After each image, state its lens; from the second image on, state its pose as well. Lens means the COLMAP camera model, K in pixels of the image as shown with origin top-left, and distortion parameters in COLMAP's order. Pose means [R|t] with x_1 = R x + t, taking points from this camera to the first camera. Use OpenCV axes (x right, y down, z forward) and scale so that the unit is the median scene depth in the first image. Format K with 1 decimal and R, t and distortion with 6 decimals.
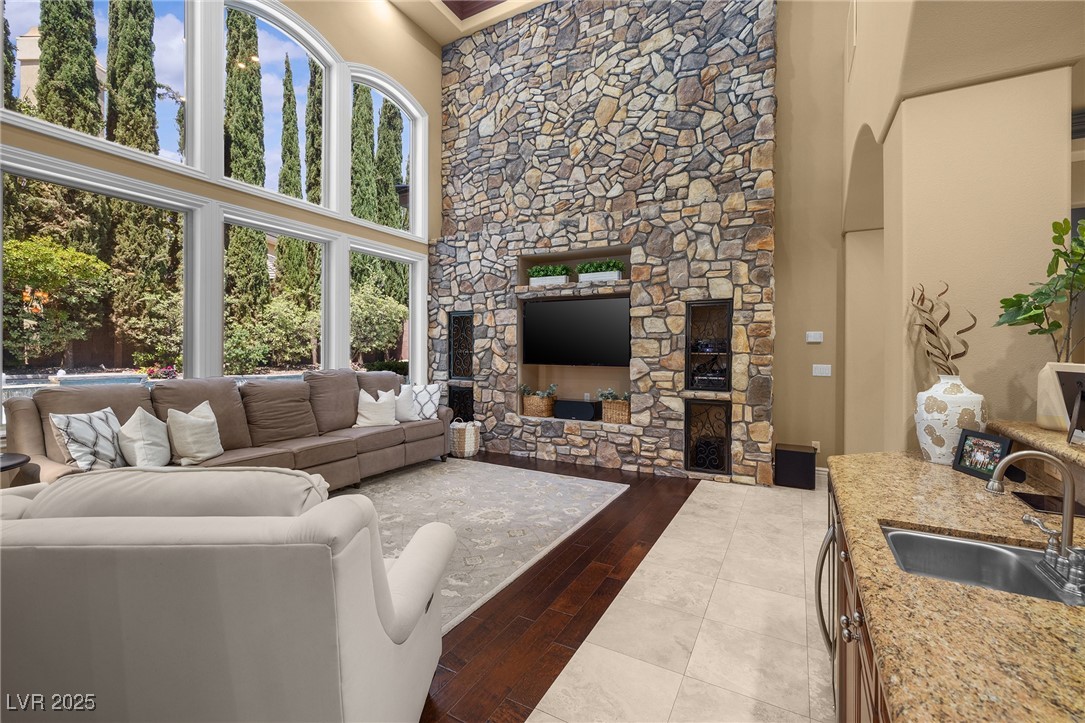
lens RADIAL K [[461.3, 0, 541.8], [0, 461.3, 351.4], [0, 0, 1]] dist [0.000234, 0.001455]
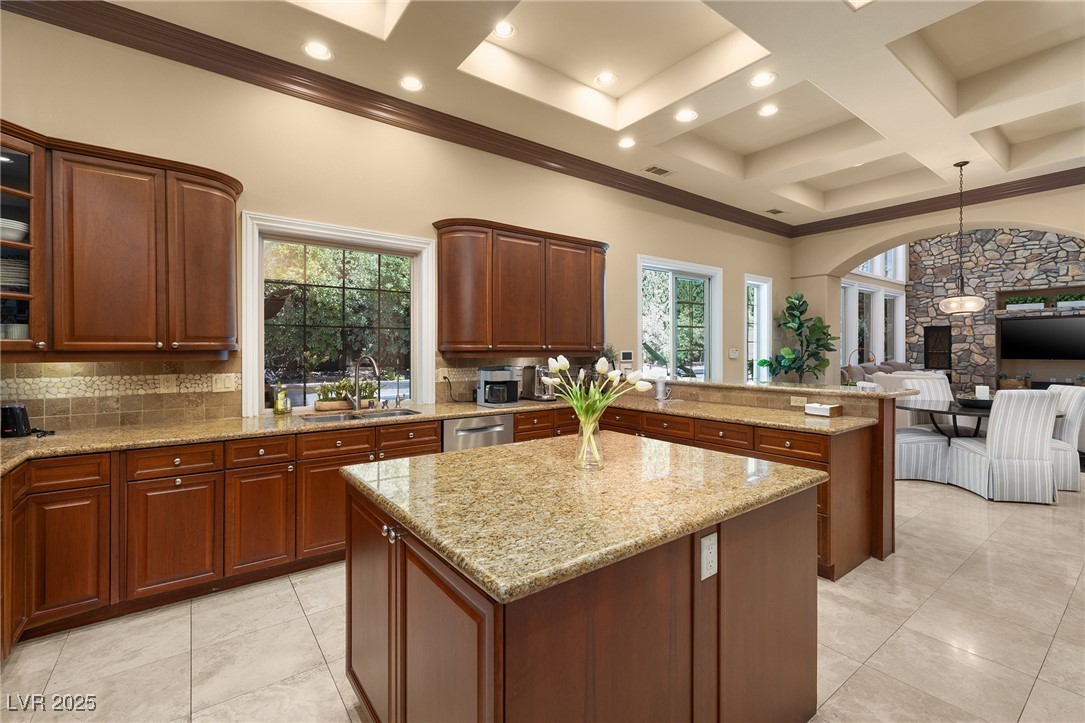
lens RADIAL K [[464.1, 0, 538.2], [0, 464.1, 351.4], [0, 0, 1]] dist [0.003394, -0.000642]
pose [[0.905356, -0.007199, -0.424593, -0.871241], [0.006710, 0.999974, -0.002648, -0.005266], [0.424601, -0.000452, 0.905380, -1.227329]]
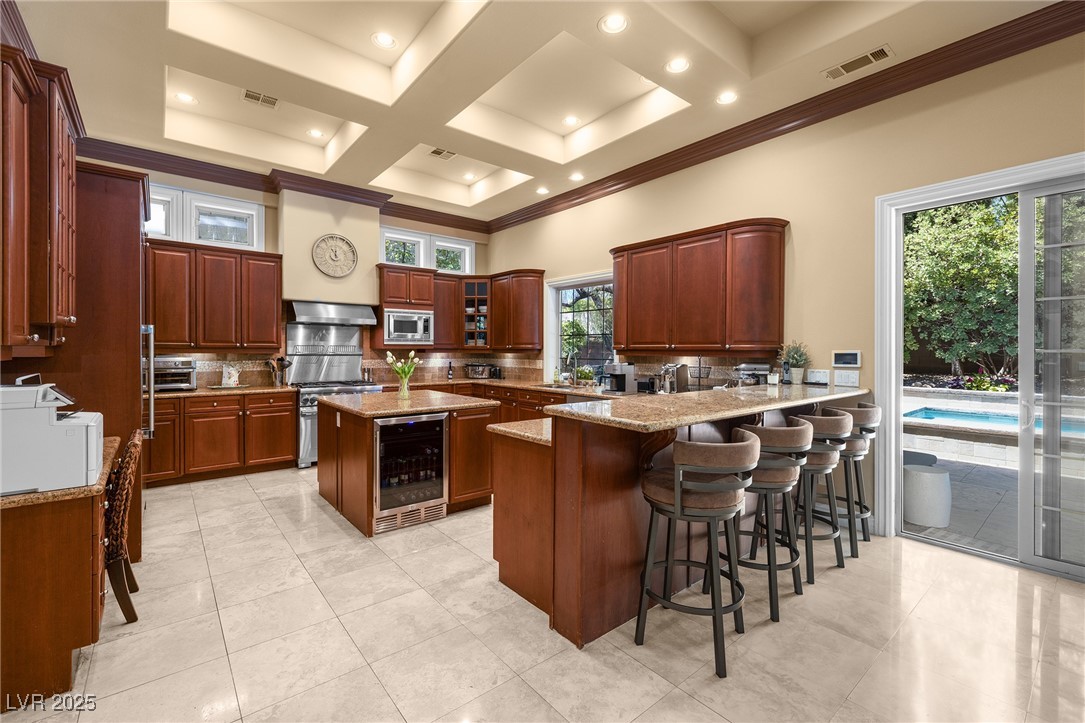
lens RADIAL K [[461.3, 0, 543.9], [0, 461.3, 352.4], [0, 0, 1]] dist [0.000234, 0.001455]
pose [[-0.369255, -0.002419, -0.929325, -0.349886], [-0.008548, 0.999963, 0.000794, -0.002711], [0.929289, 0.008237, -0.369263, -0.407881]]
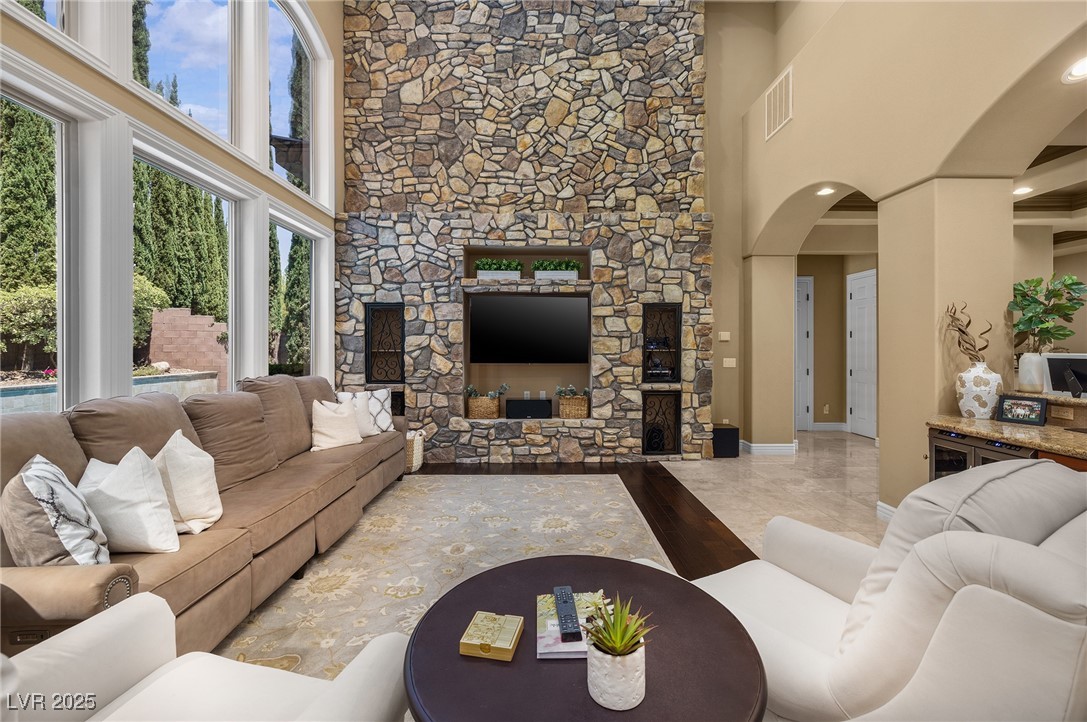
lens RADIAL K [[462.1, 0, 549.1], [0, 462.1, 351.1], [0, 0, 1]] dist [0.000234, 0.001455]
pose [[0.867252, -0.007232, 0.497818, -0.393770], [0.006096, 0.999974, 0.003909, 0.000565], [-0.497833, -0.000355, 0.867273, 0.128268]]
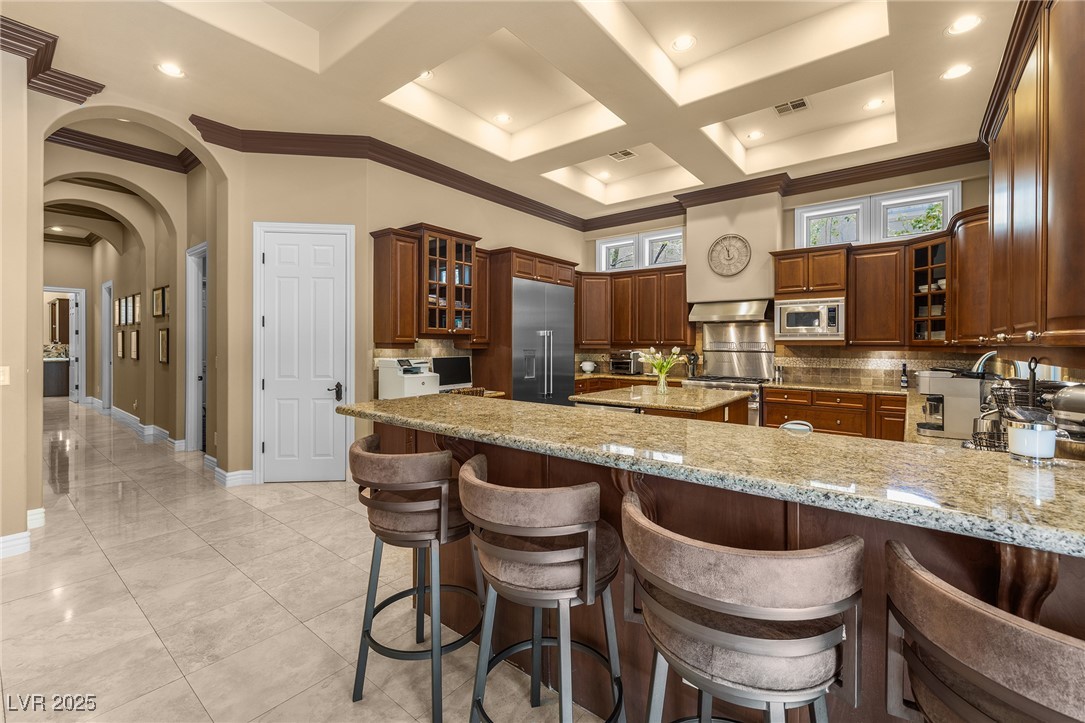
lens RADIAL K [[461.3, 0, 541.3], [0, 461.3, 342.2], [0, 0, 1]] dist [0.000234, 0.001455]
pose [[-0.983479, -0.011450, 0.180662, -0.886589], [-0.011914, 0.999928, -0.001484, -0.006083], [-0.180632, -0.003612, -0.983544, -0.112545]]
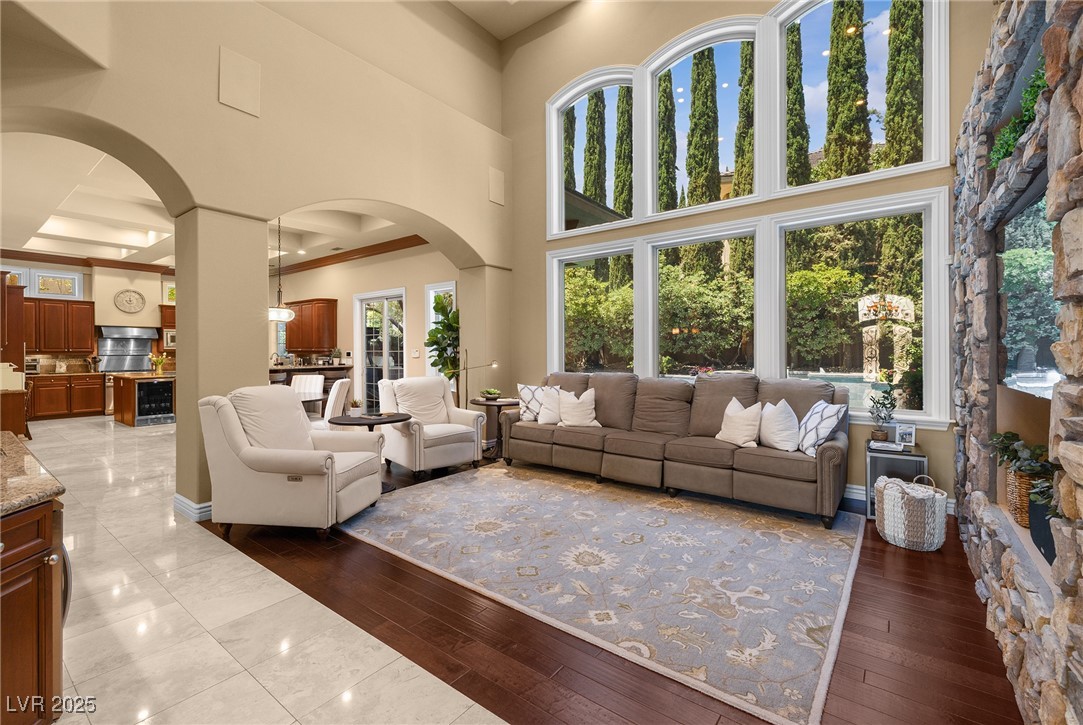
lens RADIAL K [[460.4, 0, 548.2], [0, 460.4, 351.8], [0, 0, 1]] dist [0.000234, 0.001455]
pose [[-0.140117, -0.002202, -0.990132, 0.468966], [0.000057, 0.999998, -0.002232, -0.001945], [0.990135, -0.000369, -0.140117, 0.703247]]
